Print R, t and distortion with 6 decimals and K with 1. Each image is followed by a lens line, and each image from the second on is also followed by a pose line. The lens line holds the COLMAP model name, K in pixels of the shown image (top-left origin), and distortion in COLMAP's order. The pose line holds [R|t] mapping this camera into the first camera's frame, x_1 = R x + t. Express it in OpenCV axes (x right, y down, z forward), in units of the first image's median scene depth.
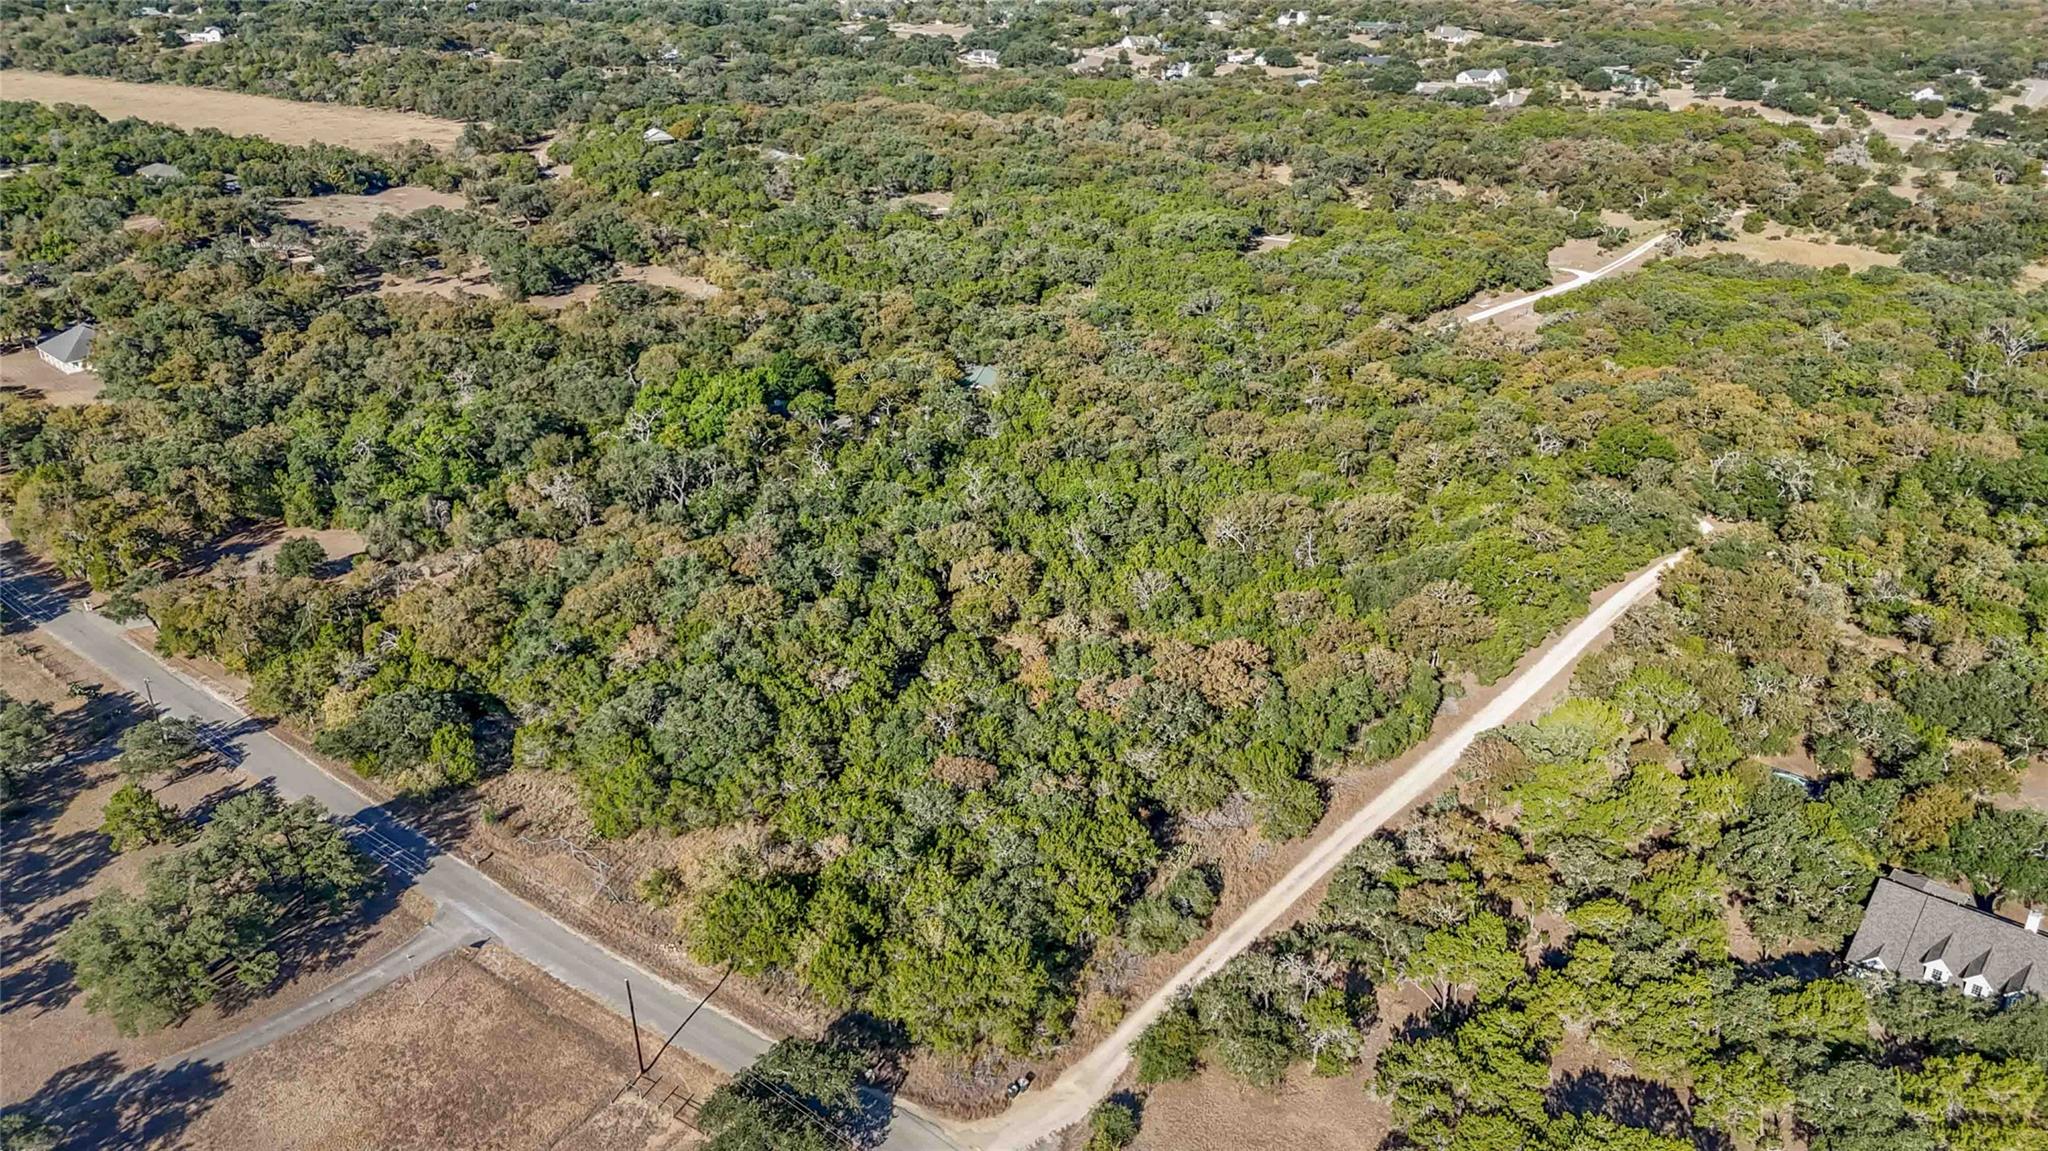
lens RADIAL K [[1521.5, 0, 1024.0], [0, 1521.5, 575.5], [0, 0, 1]] dist [0.164015, -0.371874]
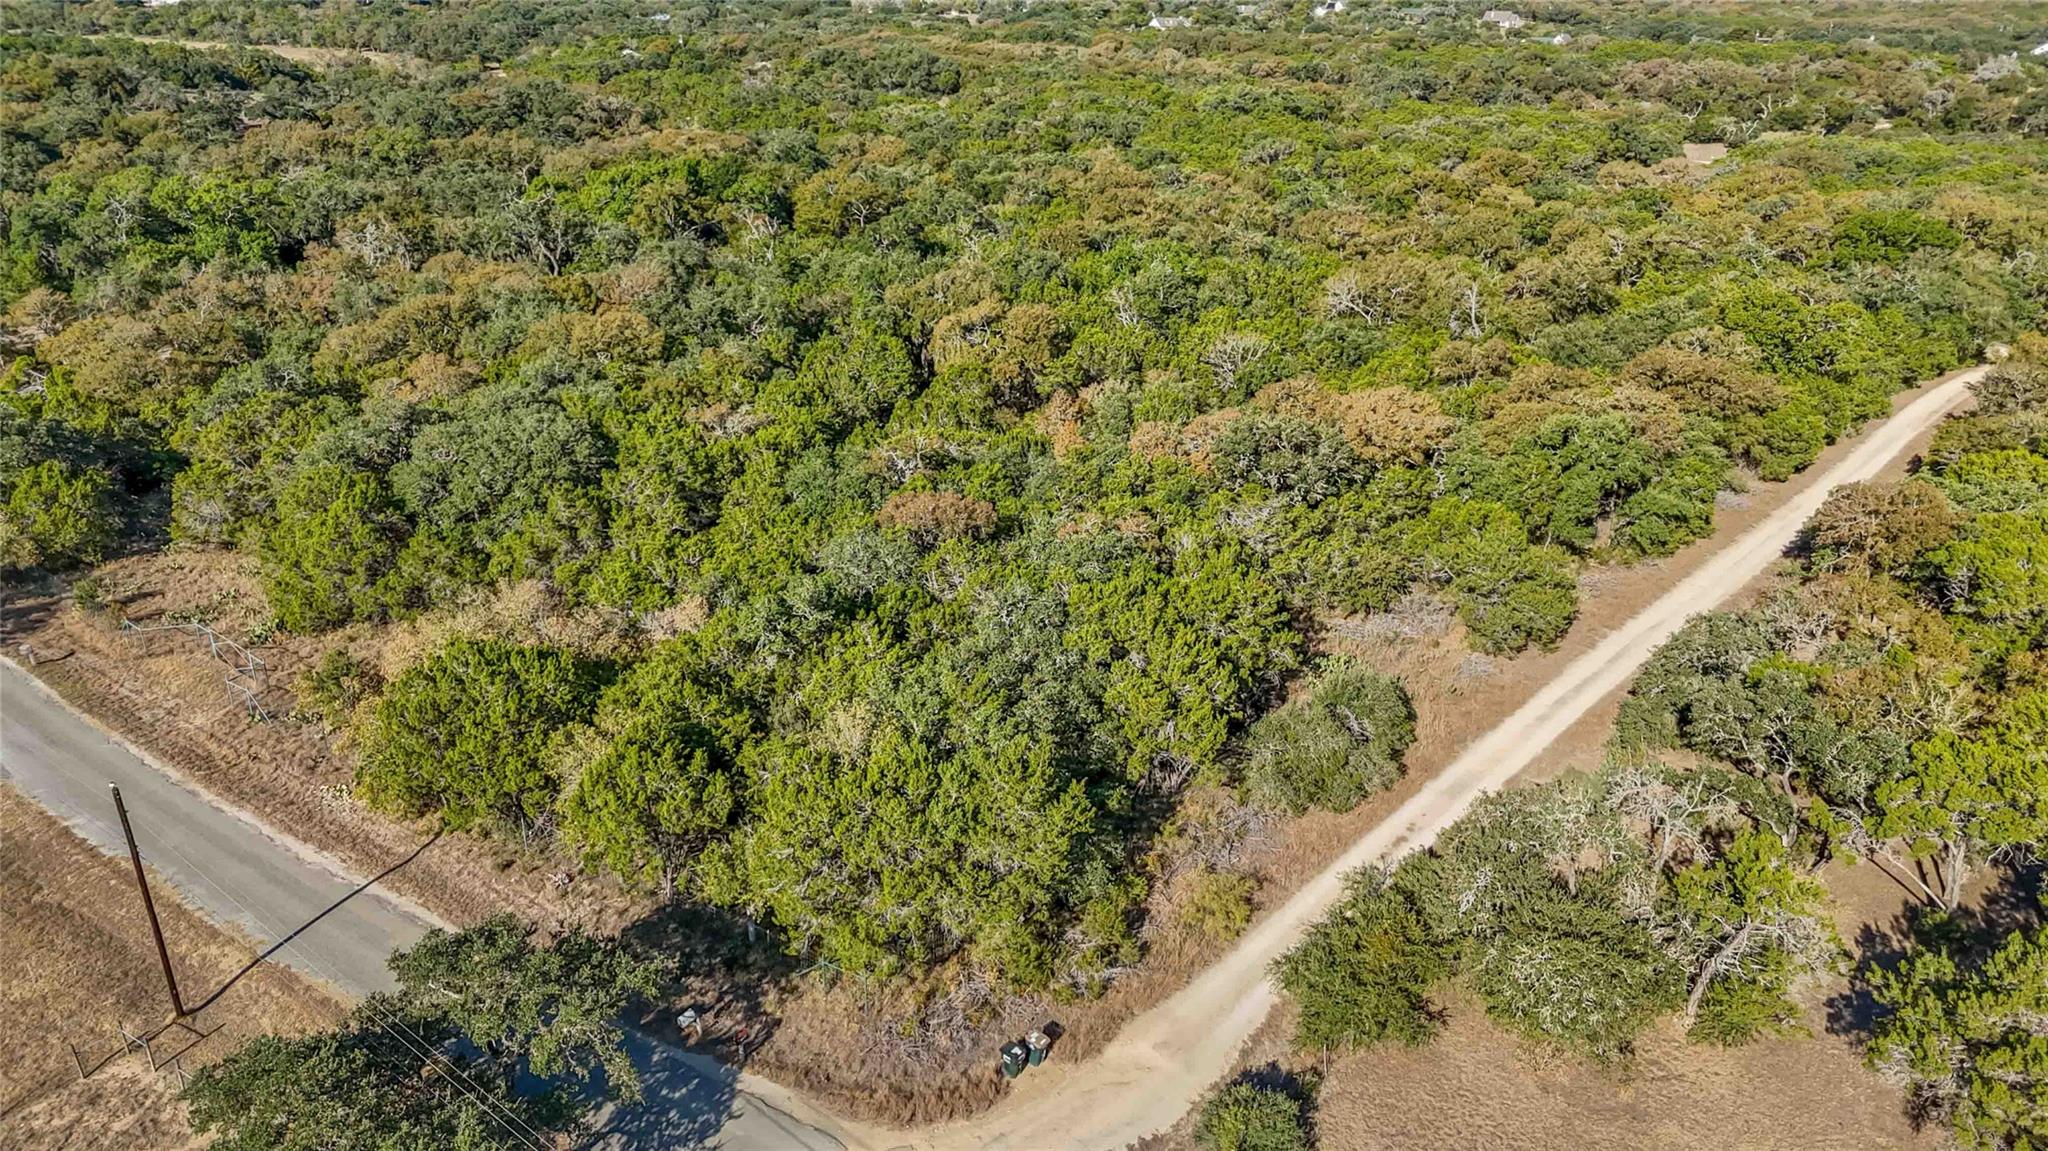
lens RADIAL K [[1512.8, 0, 1024.0], [0, 1512.8, 575.5], [0, 0, 1]] dist [0.080971, -0.079400]
pose [[0.999903, 0.010344, -0.009310, -0.001426], [-0.010802, 0.998663, -0.050555, 0.202351], [0.008774, 0.050650, 0.998678, 0.520454]]
